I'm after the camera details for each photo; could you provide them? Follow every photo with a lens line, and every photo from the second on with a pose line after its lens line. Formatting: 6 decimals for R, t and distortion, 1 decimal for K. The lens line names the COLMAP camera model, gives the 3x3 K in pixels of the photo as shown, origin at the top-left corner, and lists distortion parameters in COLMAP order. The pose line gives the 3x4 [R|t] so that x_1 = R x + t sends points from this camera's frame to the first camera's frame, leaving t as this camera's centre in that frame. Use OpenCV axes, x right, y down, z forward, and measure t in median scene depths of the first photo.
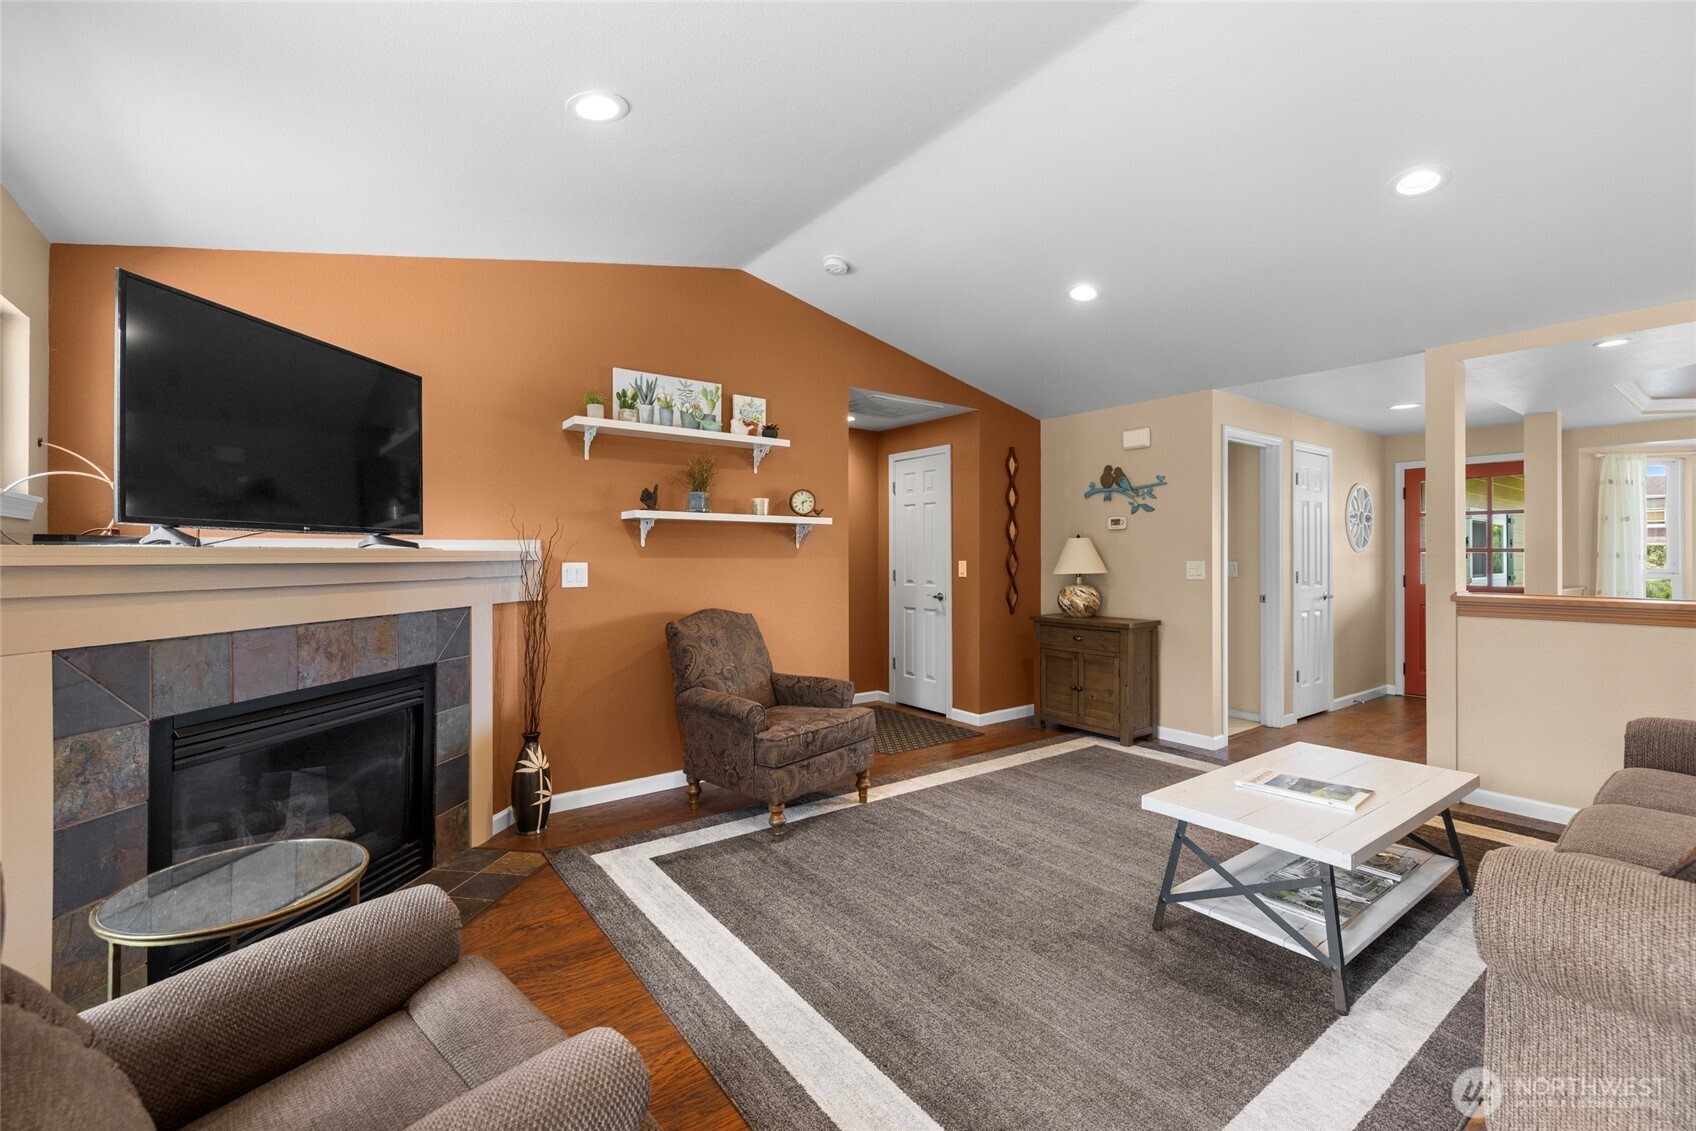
lens RADIAL K [[711.5, 0, 843.9], [0, 711.5, 557.0], [0, 0, 1]] dist [-0.001480, -0.000441]
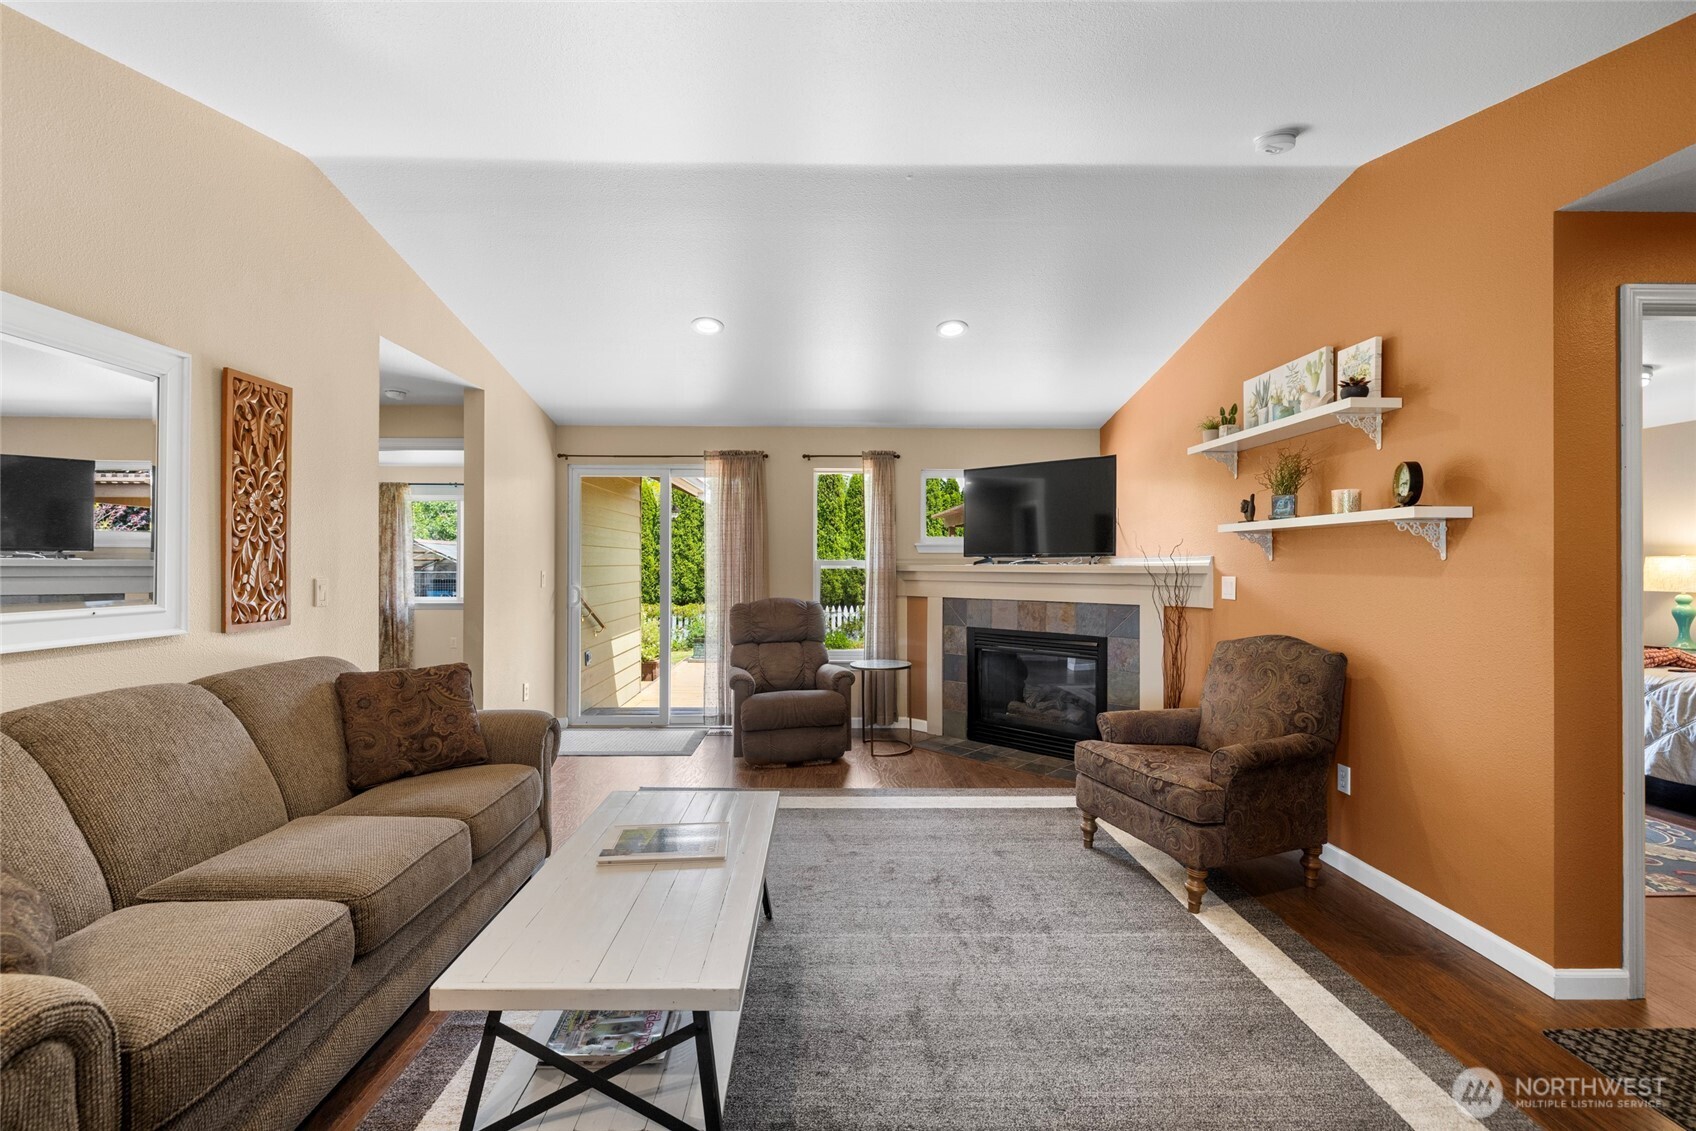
lens RADIAL K [[711.5, 0, 843.9], [0, 711.5, 557.0], [0, 0, 1]] dist [-0.001480, -0.000441]
pose [[-0.565390, -0.010339, -0.824759, 0.805184], [-0.003110, 0.999941, -0.010403, -0.007626], [0.824818, -0.003317, -0.565389, 1.081144]]
